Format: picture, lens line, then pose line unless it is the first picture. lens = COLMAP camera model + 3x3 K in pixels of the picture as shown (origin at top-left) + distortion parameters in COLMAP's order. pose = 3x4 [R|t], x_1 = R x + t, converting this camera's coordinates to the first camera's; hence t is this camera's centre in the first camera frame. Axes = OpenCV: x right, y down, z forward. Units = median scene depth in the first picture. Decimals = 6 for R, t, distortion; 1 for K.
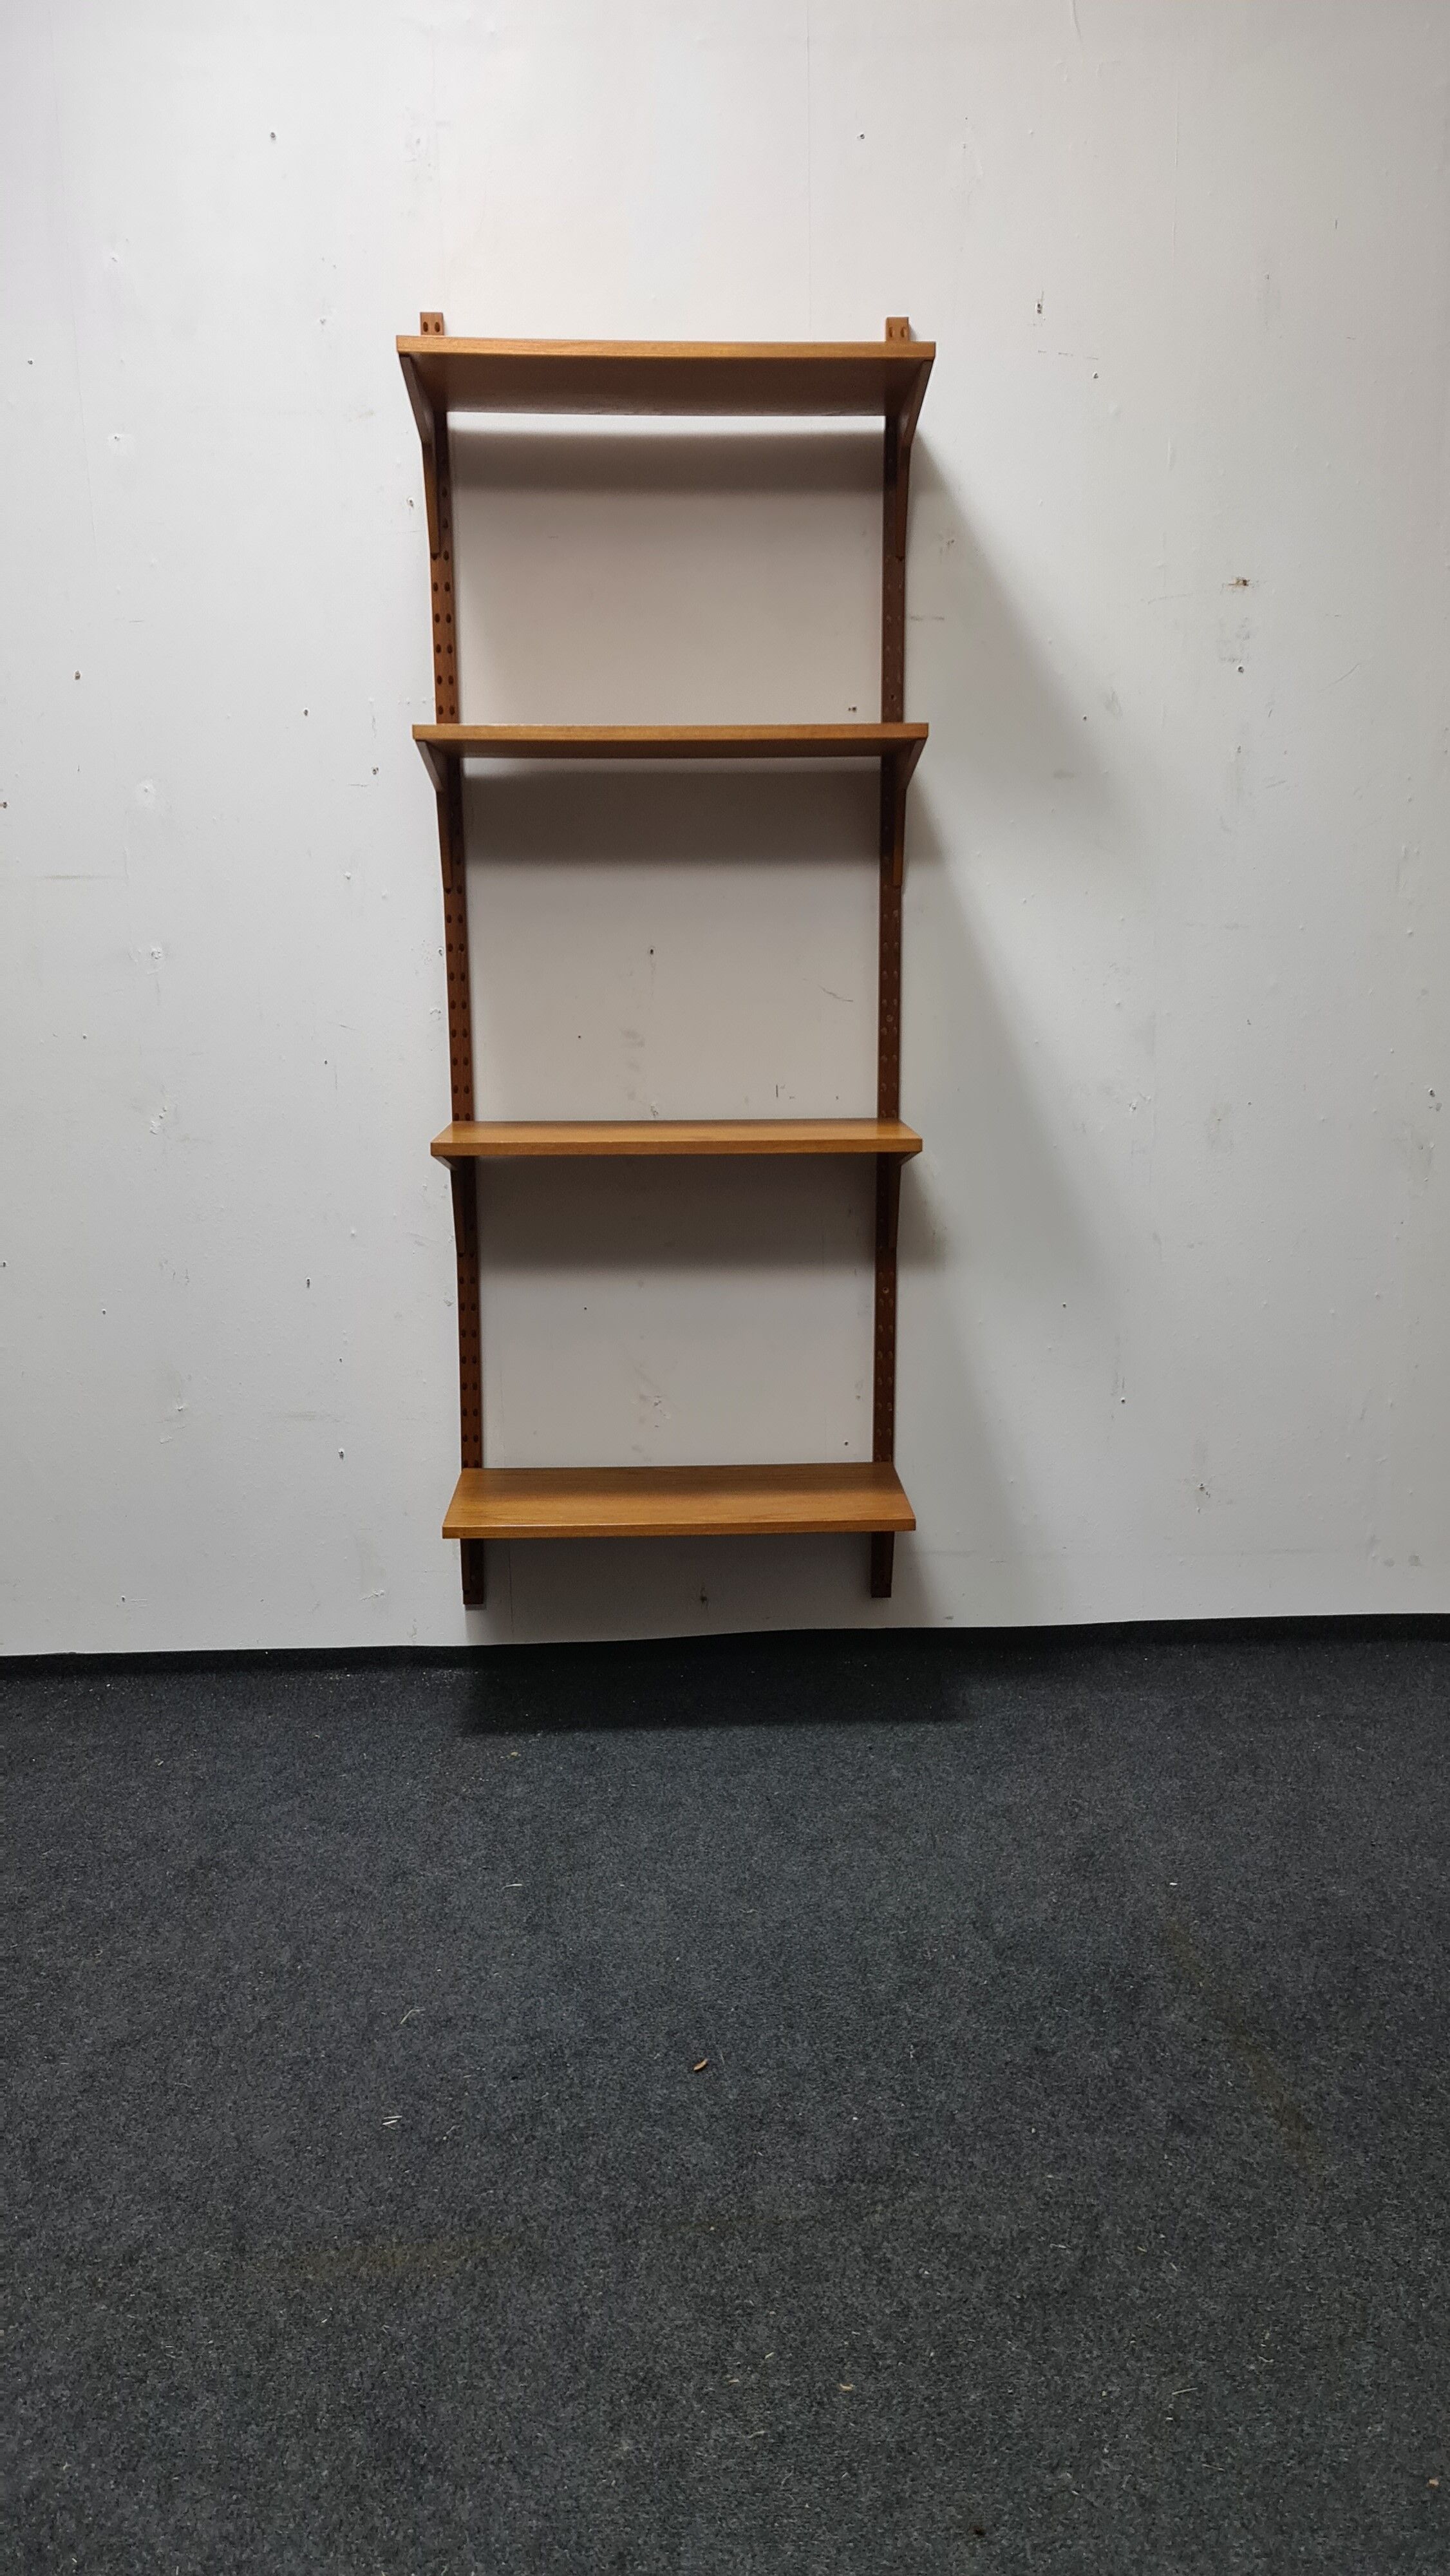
lens RADIAL K [[1565.5, 0, 735.9], [0, 1565.5, 1192.0], [0, 0, 1]] dist [0.041491, -0.005949]
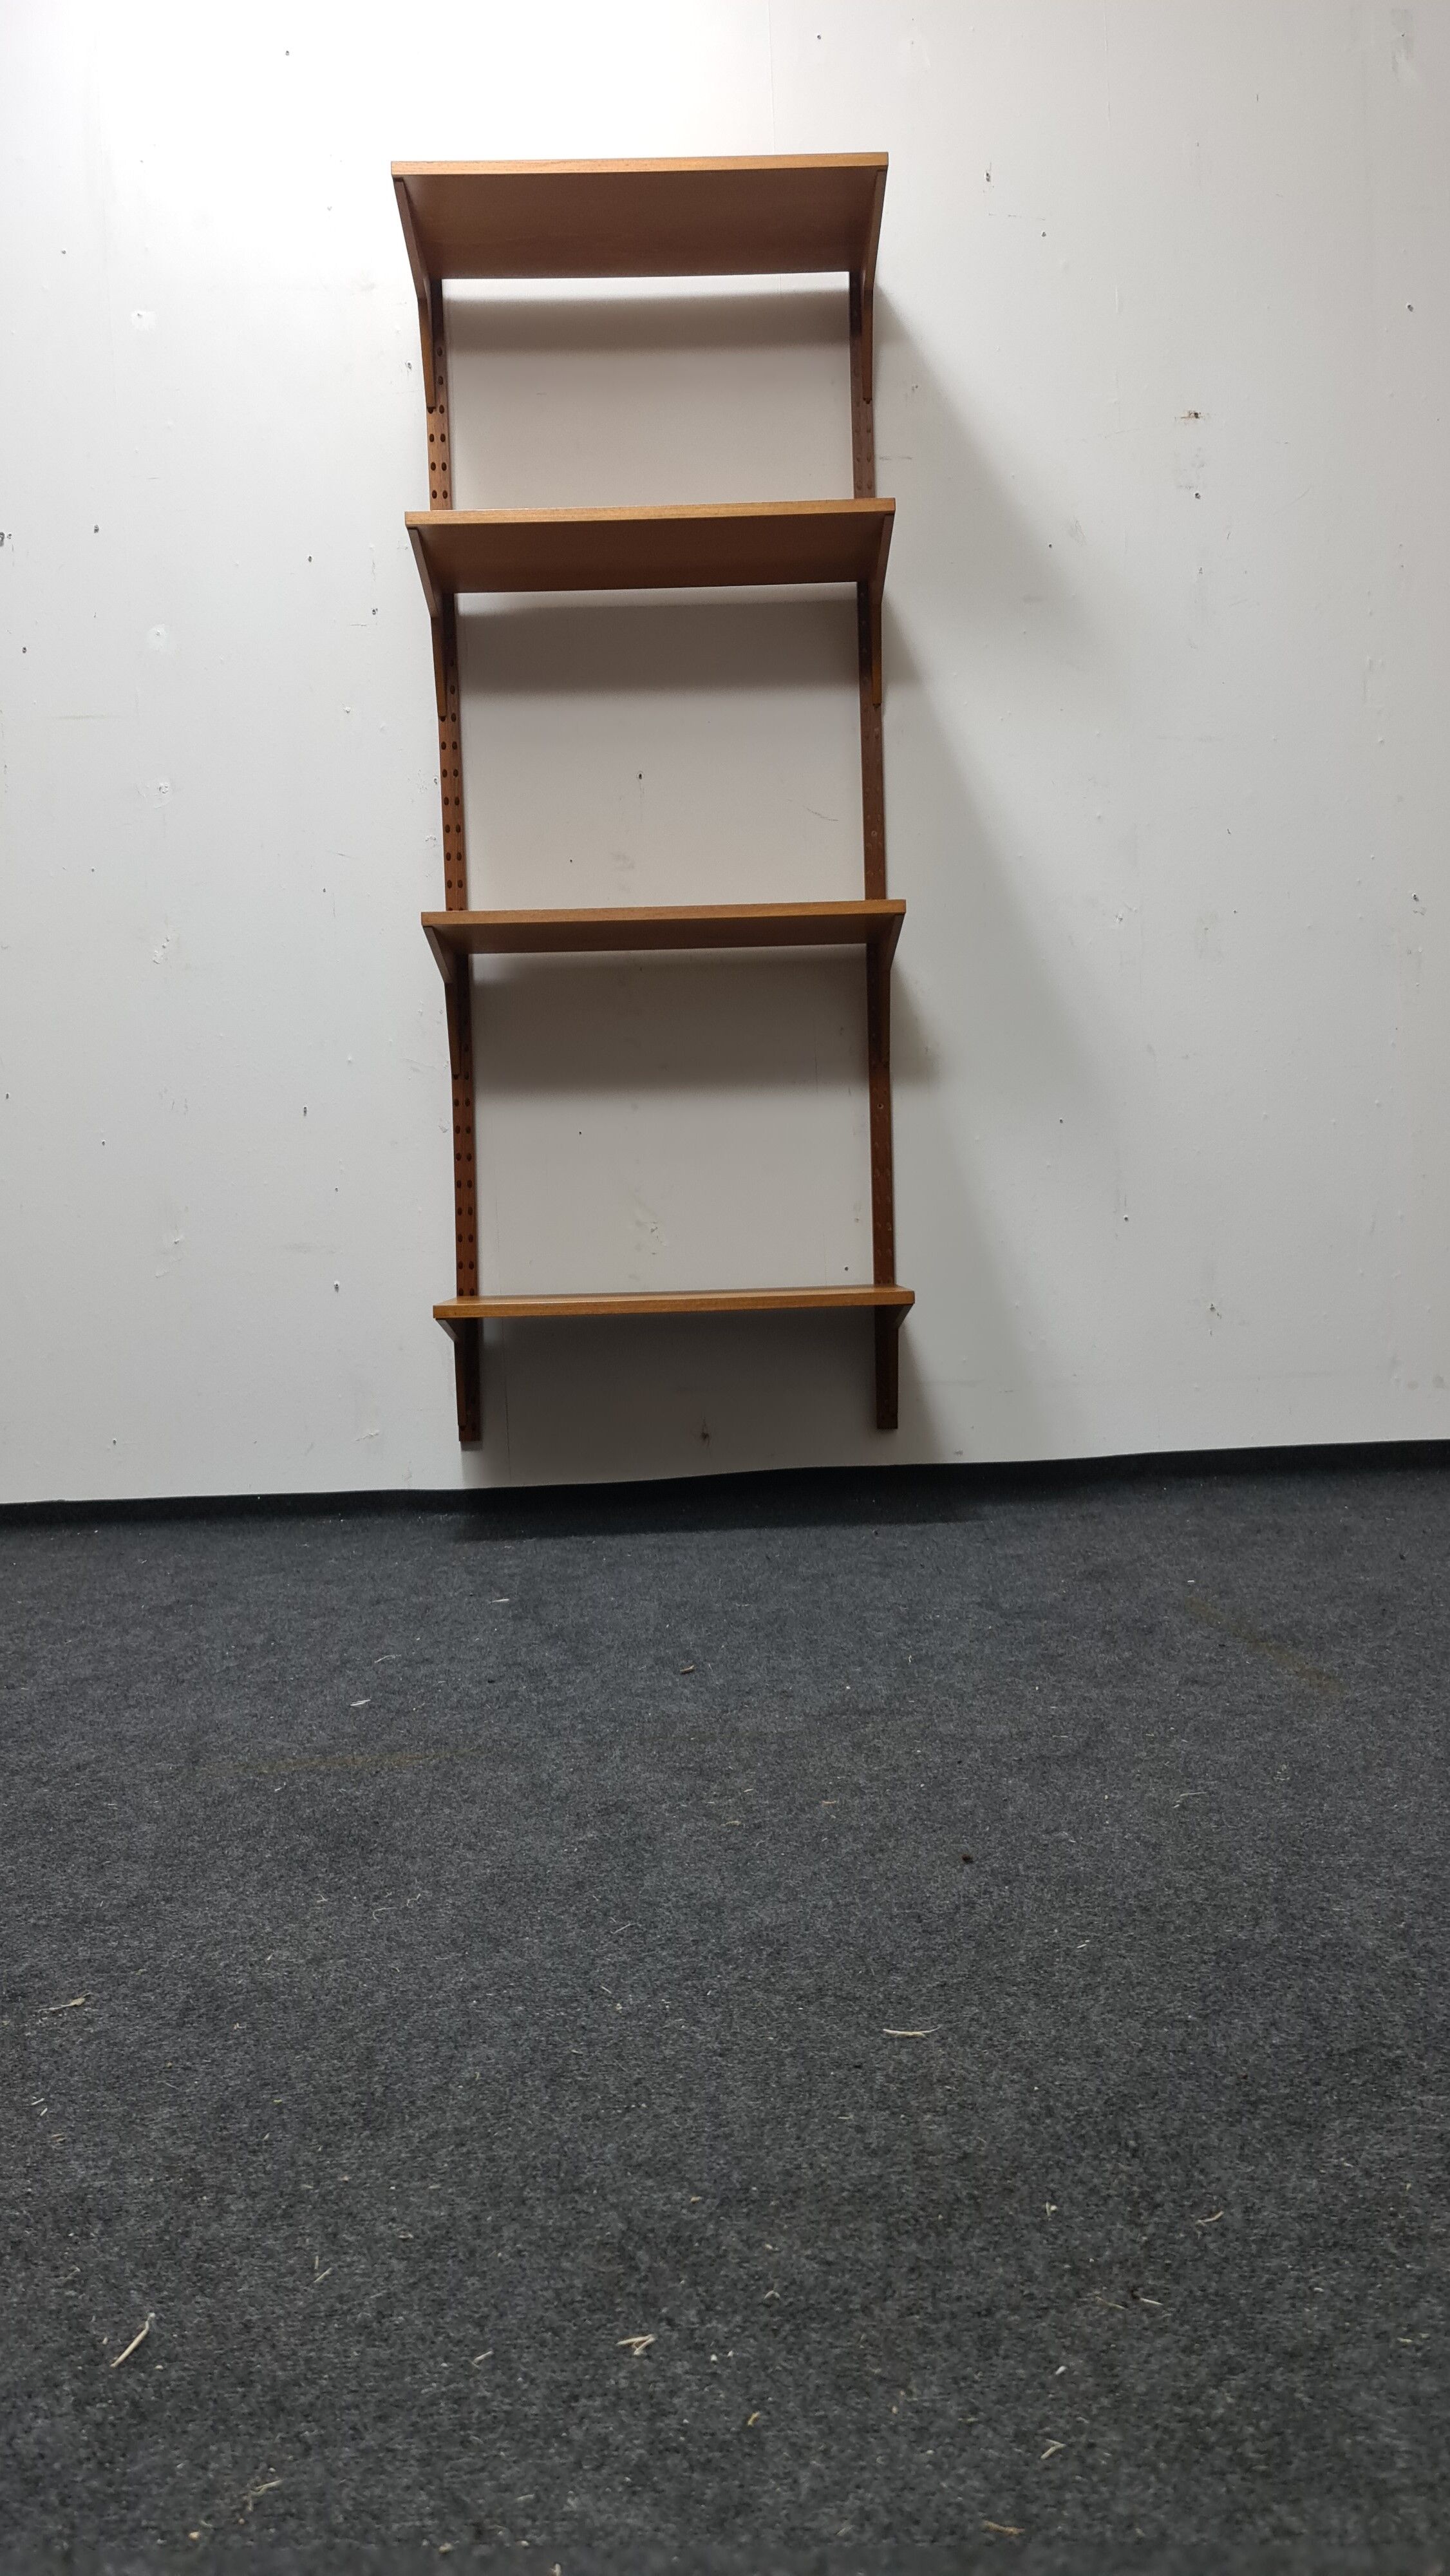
lens RADIAL K [[1565.5, 0, 735.5], [0, 1565.5, 1276.0], [0, 0, 1]] dist [0.041491, -0.005949]
pose [[0.999456, -0.024442, -0.022124, 0.024631], [0.020966, 0.989118, -0.145623, 0.335628], [0.025443, 0.145080, 0.989093, 0.027531]]
